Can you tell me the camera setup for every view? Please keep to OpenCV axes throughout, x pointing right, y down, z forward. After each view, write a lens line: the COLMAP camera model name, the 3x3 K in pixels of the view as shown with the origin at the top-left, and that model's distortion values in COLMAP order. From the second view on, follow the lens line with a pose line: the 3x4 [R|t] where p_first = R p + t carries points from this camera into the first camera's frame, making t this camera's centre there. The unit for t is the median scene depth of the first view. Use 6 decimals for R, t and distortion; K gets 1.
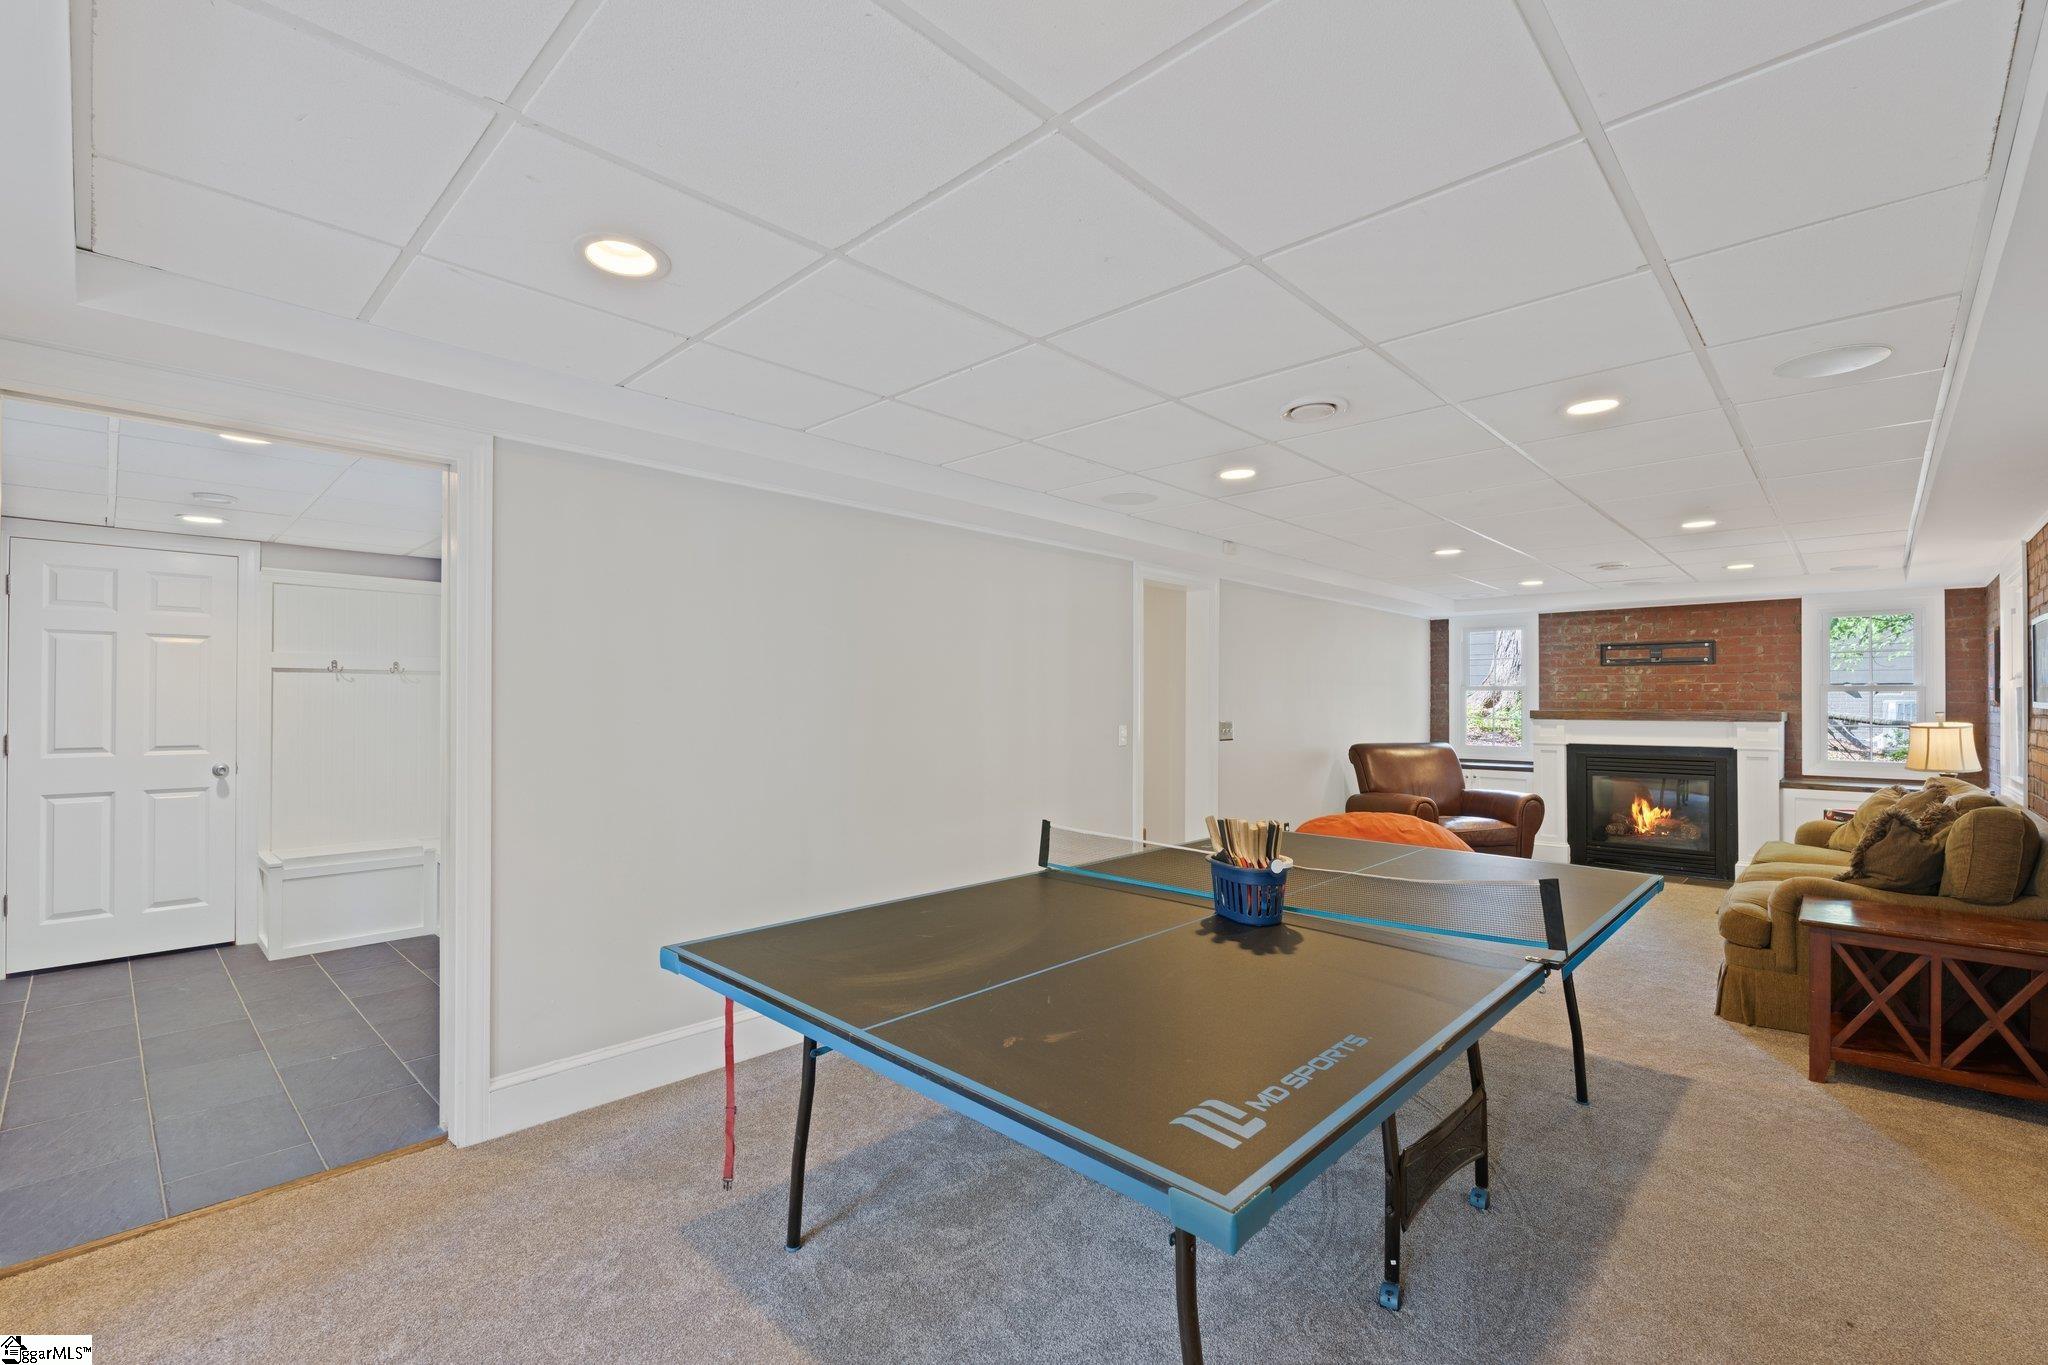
lens RADIAL K [[900.4, 0, 1017.5], [0, 900.4, 693.6], [0, 0, 1]] dist [0.001992, -0.003163]
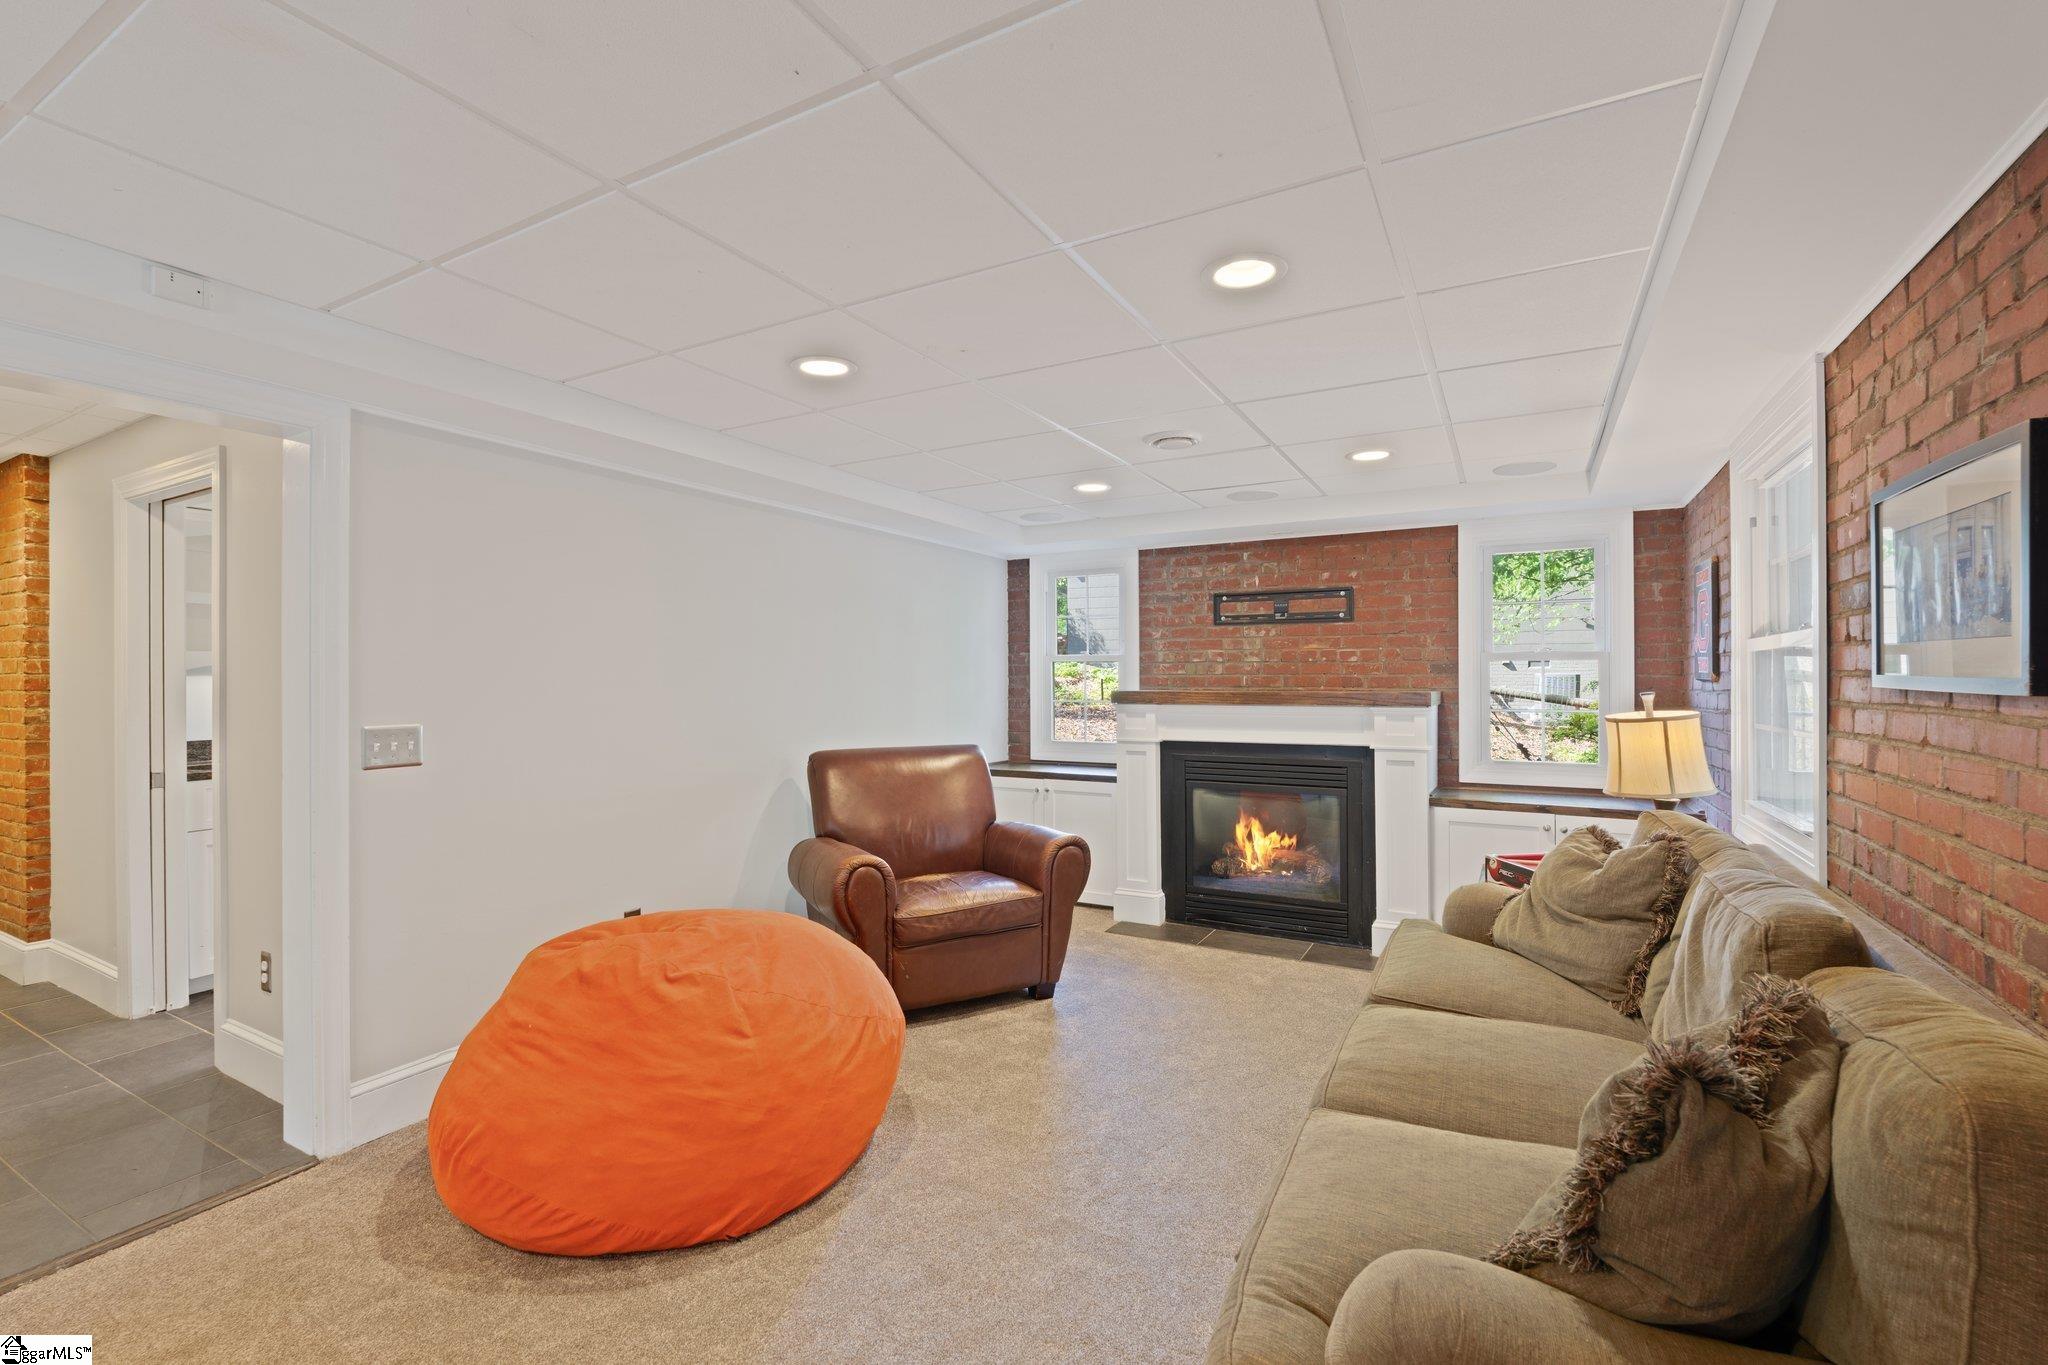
lens RADIAL K [[900.4, 0, 1025.5], [0, 900.4, 676.2], [0, 0, 1]] dist [0.001992, -0.003163]
pose [[0.966954, -0.005531, 0.254890, 0.363736], [0.003957, 0.999970, 0.006688, 0.003474], [-0.254920, -0.005458, 0.966947, 0.405241]]
